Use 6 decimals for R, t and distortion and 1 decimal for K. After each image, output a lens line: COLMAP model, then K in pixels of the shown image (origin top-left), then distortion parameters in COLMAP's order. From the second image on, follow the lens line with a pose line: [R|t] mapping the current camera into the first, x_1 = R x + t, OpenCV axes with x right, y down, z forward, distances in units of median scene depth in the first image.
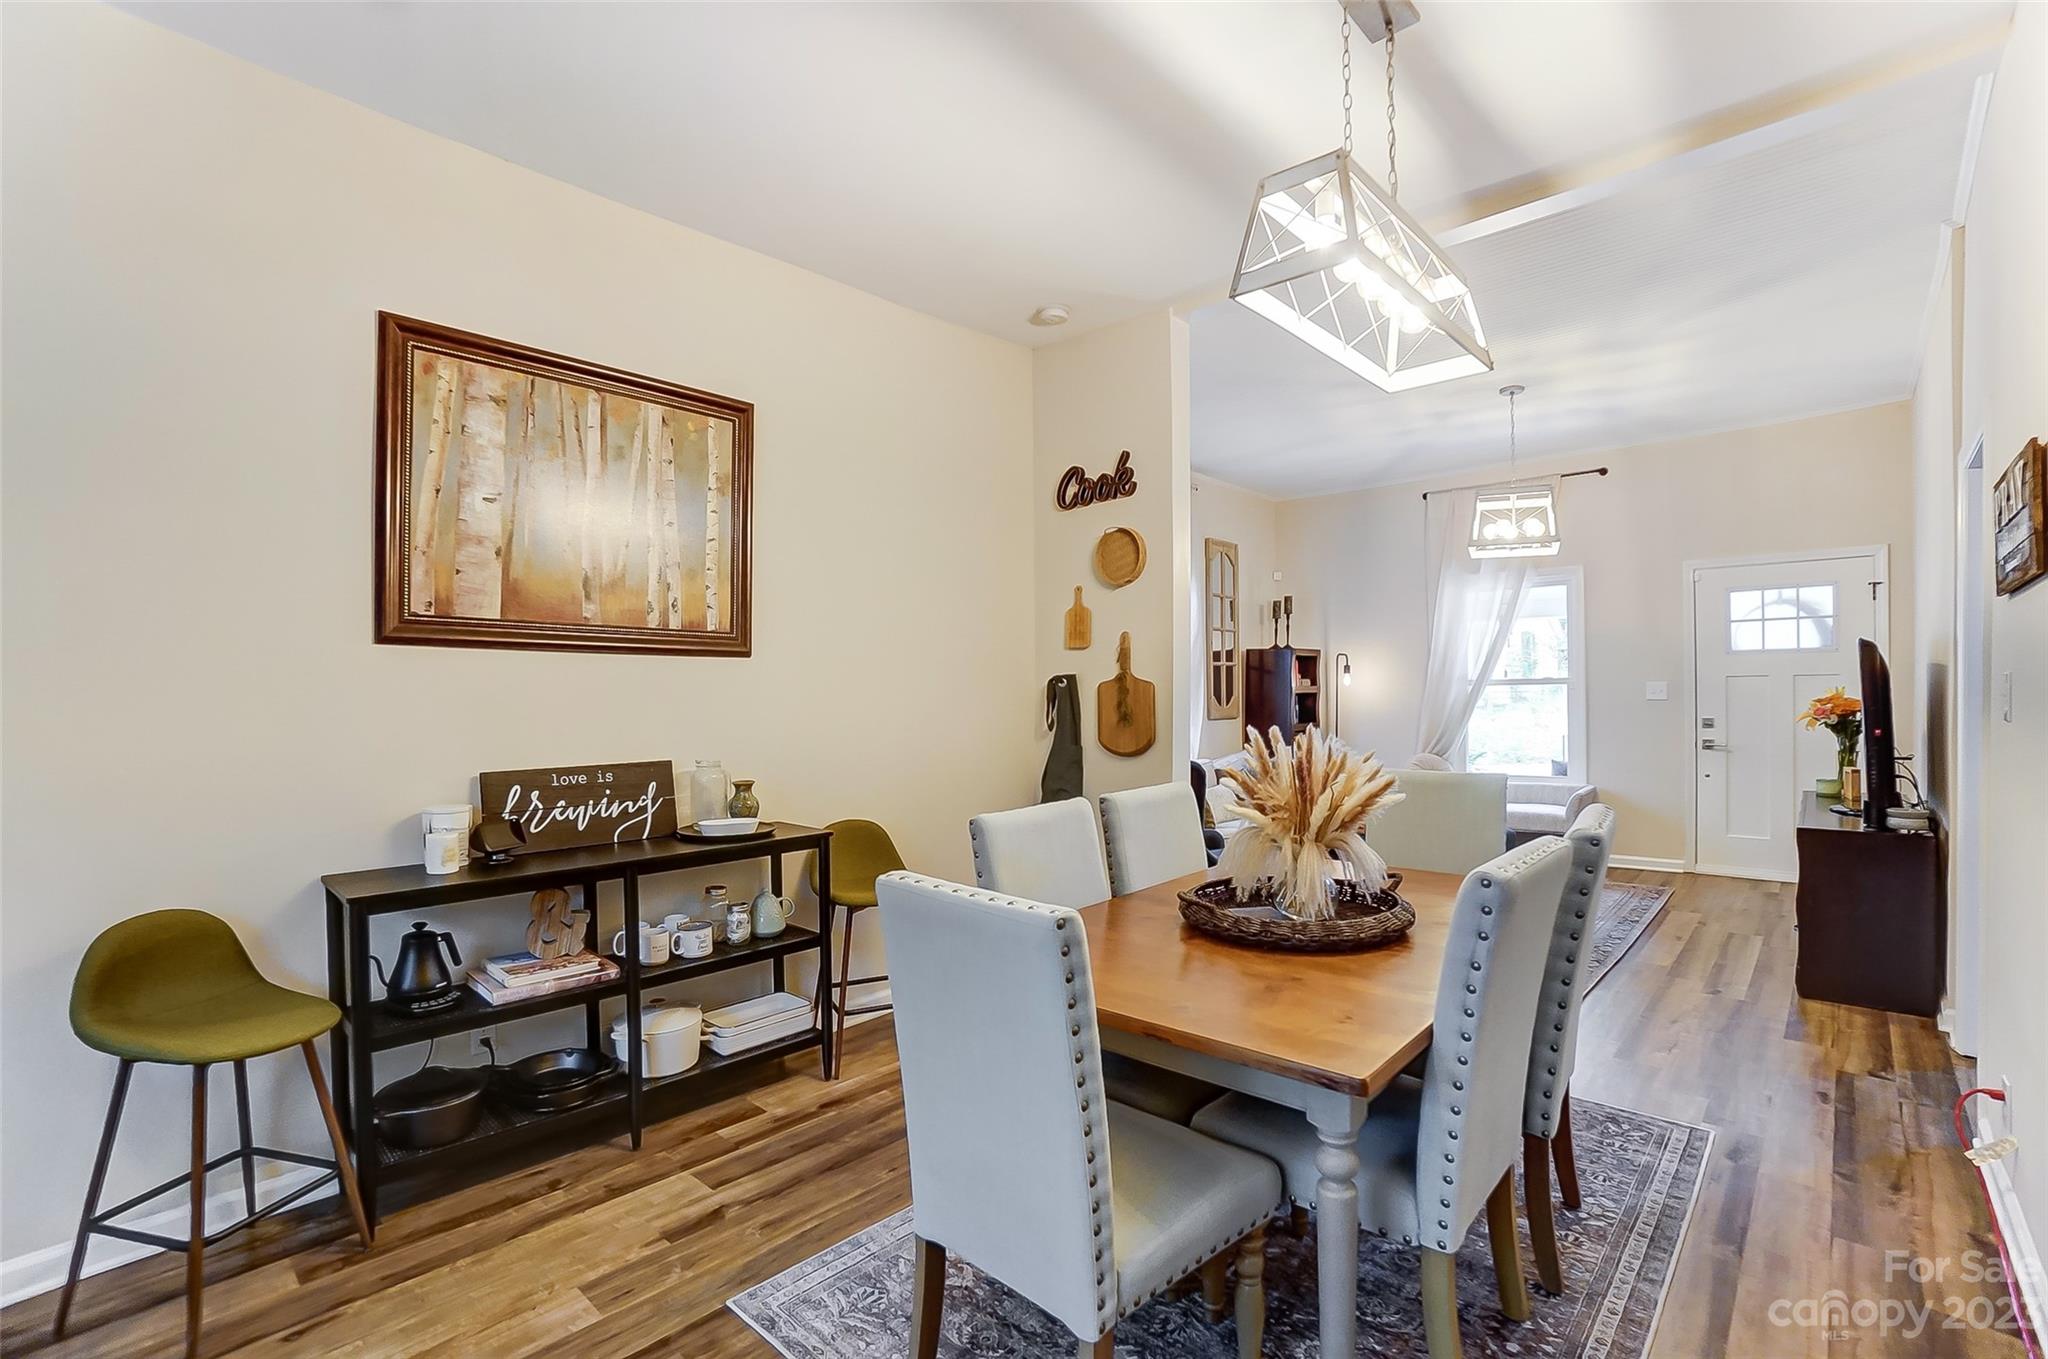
lens RADIAL K [[929.8, 0, 1017.0], [0, 929.8, 696.3], [0, 0, 1]] dist [-0.064729, 0.021914]
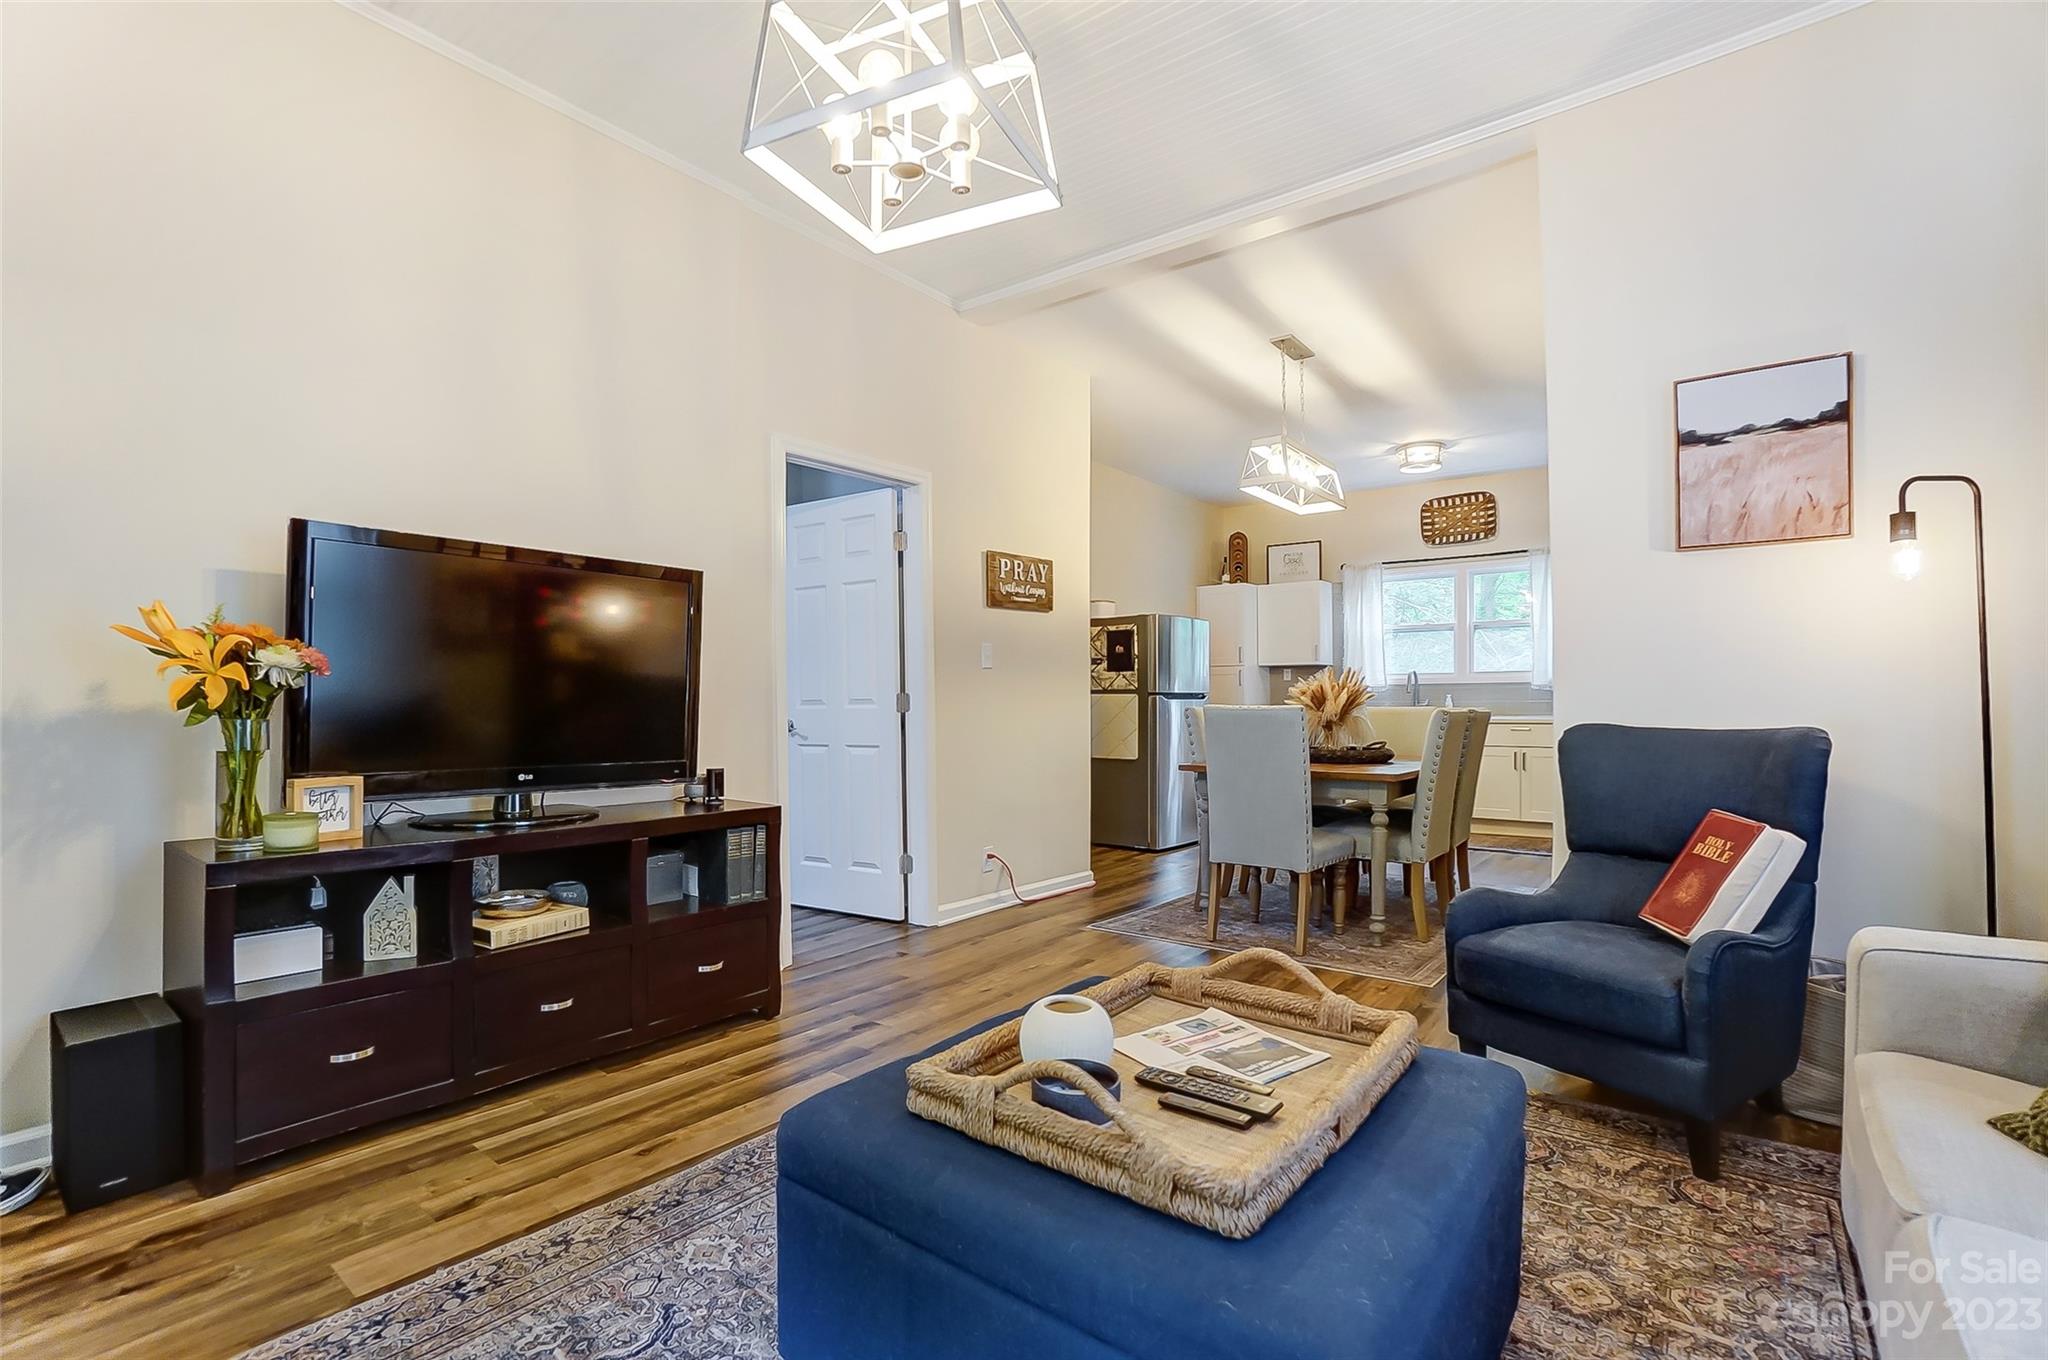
lens RADIAL K [[929.8, 0, 1017.0], [0, 929.8, 696.8], [0, 0, 1]] dist [-0.064729, 0.021914]
pose [[-0.996359, 0.013356, -0.084200, 0.649966], [0.012786, 0.999892, 0.007307, 0.041369], [0.084288, 0.006204, -0.996422, 1.641847]]
